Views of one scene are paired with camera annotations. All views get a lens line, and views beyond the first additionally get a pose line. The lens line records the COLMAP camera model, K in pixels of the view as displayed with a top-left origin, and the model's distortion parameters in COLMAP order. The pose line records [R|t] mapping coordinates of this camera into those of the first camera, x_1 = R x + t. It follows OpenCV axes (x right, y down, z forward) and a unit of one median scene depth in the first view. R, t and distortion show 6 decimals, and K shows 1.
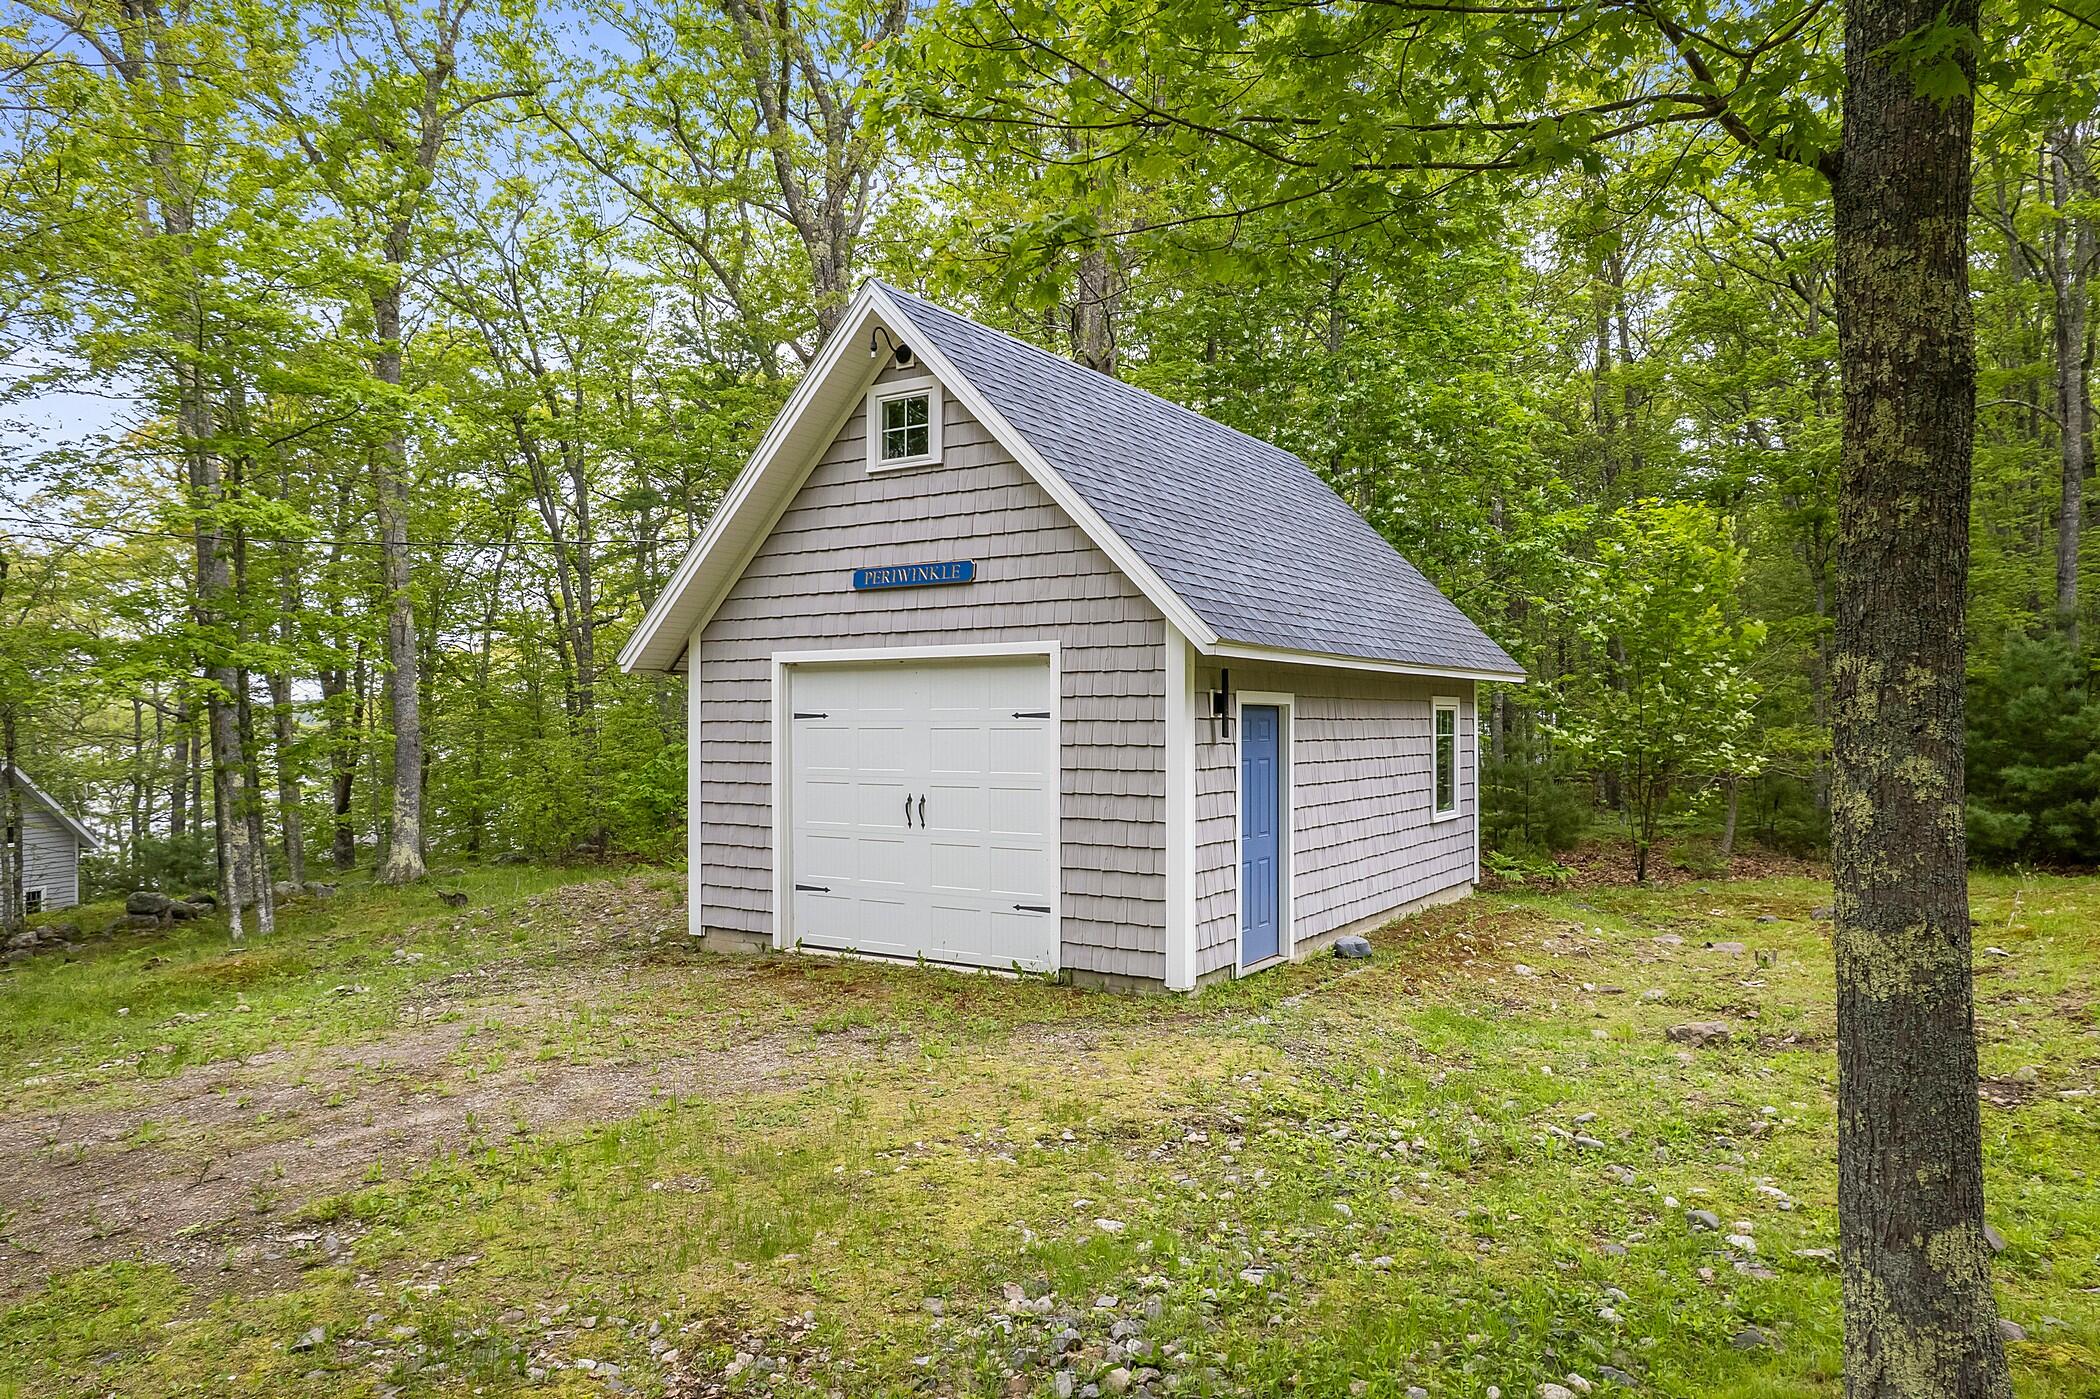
lens RADIAL K [[1323.5, 0, 1047.8], [0, 1323.5, 708.3], [0, 0, 1]] dist [-0.007284, 0.000777]
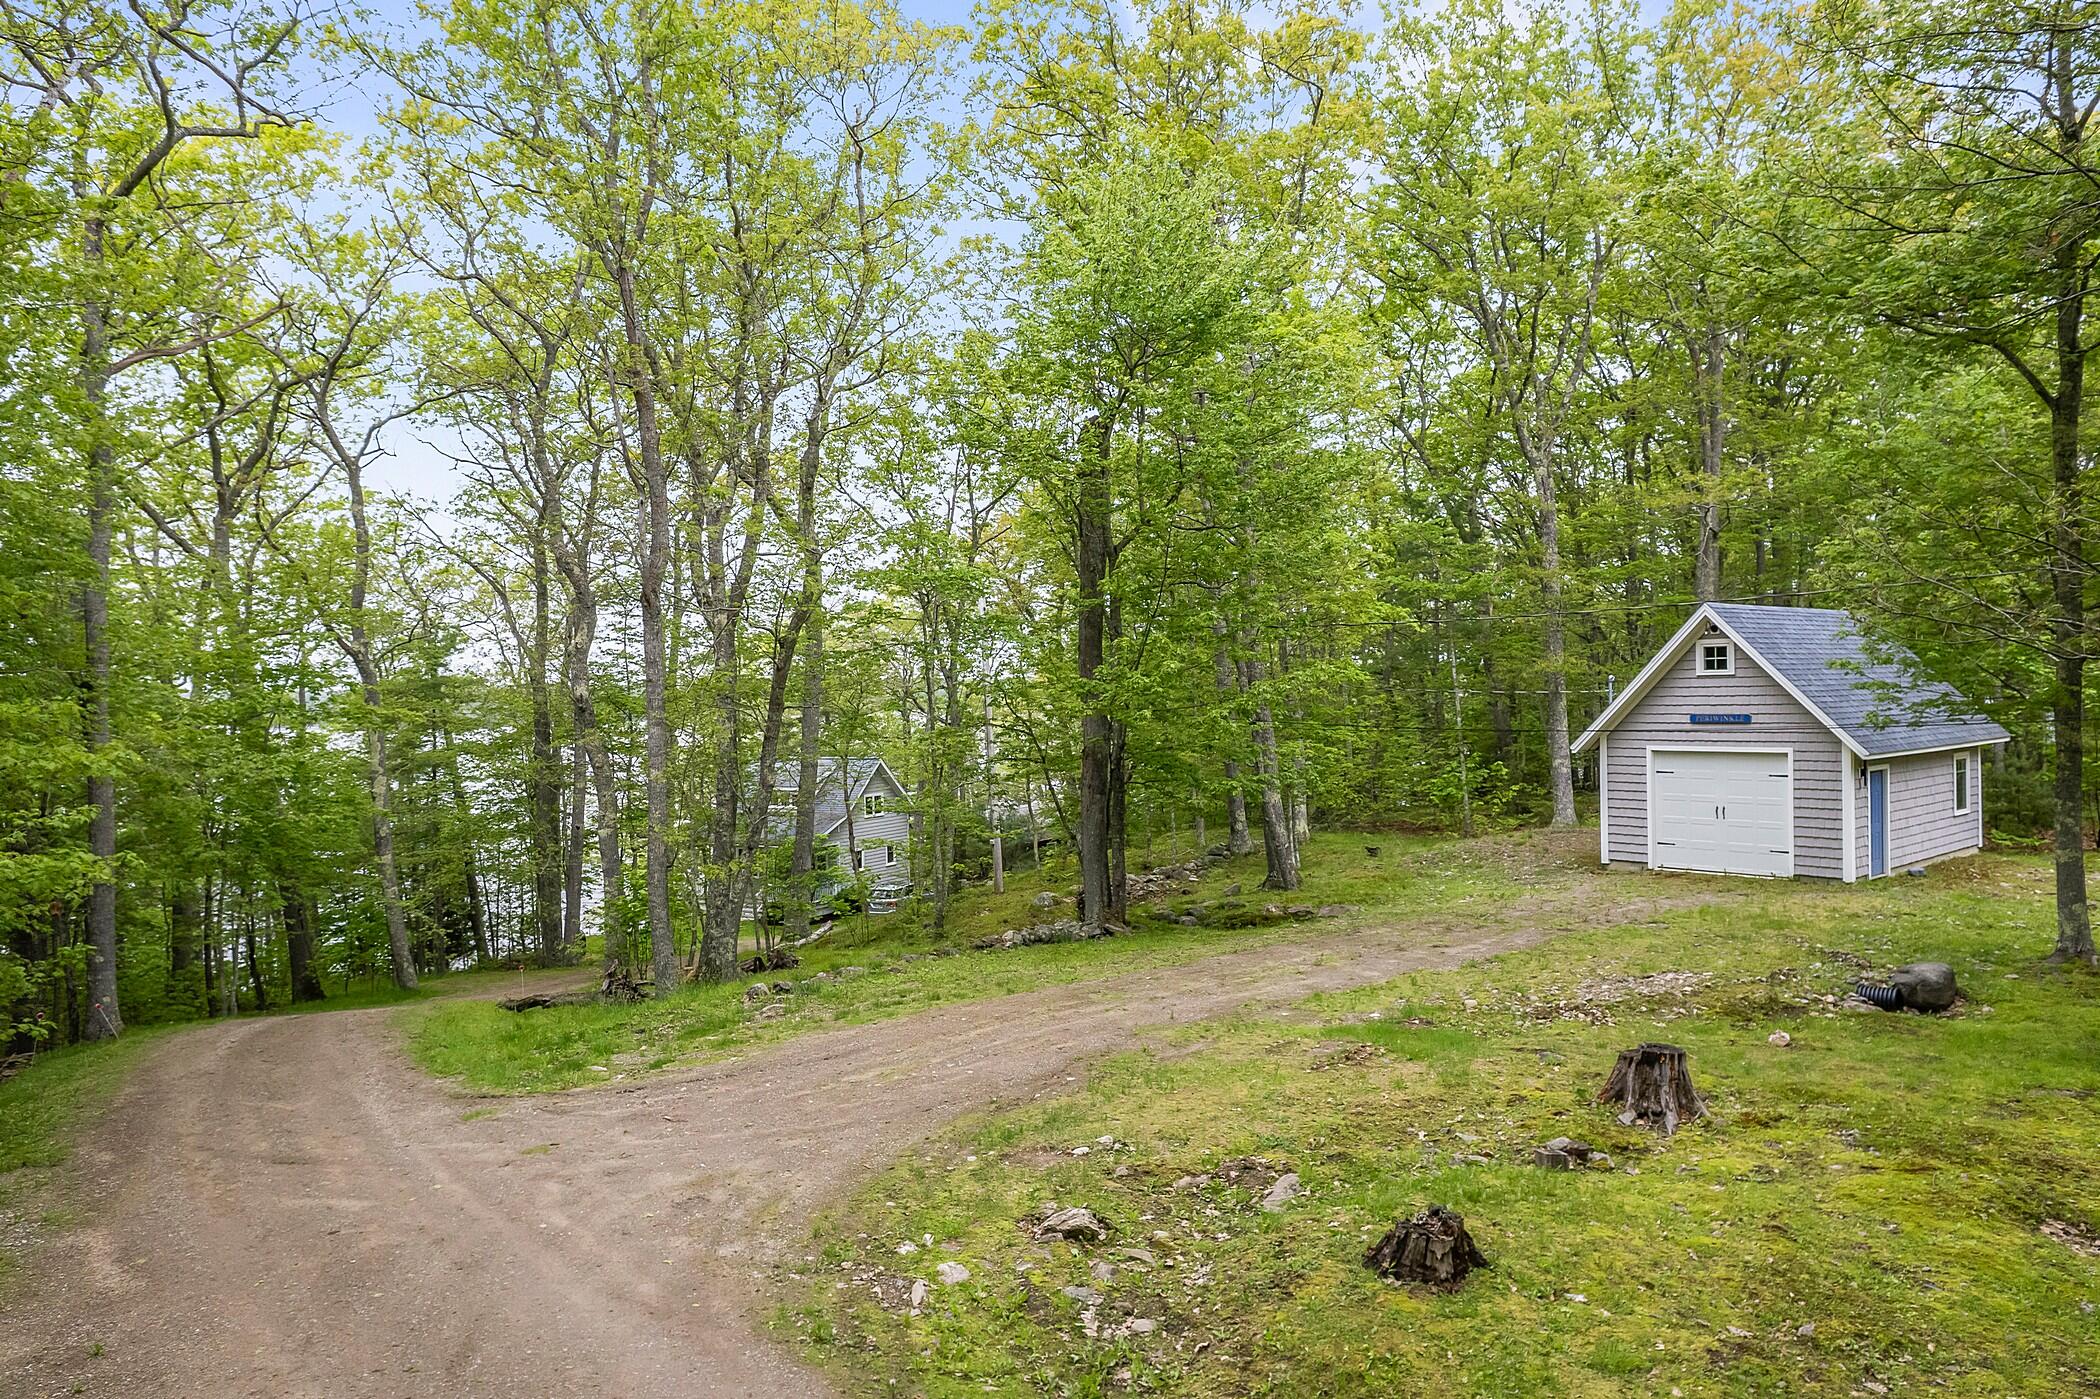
lens RADIAL K [[1509.8, 0, 1052.4], [0, 1509.8, 691.3], [0, 0, 1]] dist [0.008135, 0.005976]
pose [[0.969307, -0.014837, -0.245407, -0.620454], [0.021339, 0.999488, 0.023858, -0.245620], [0.244927, -0.028363, 0.969127, -2.062689]]
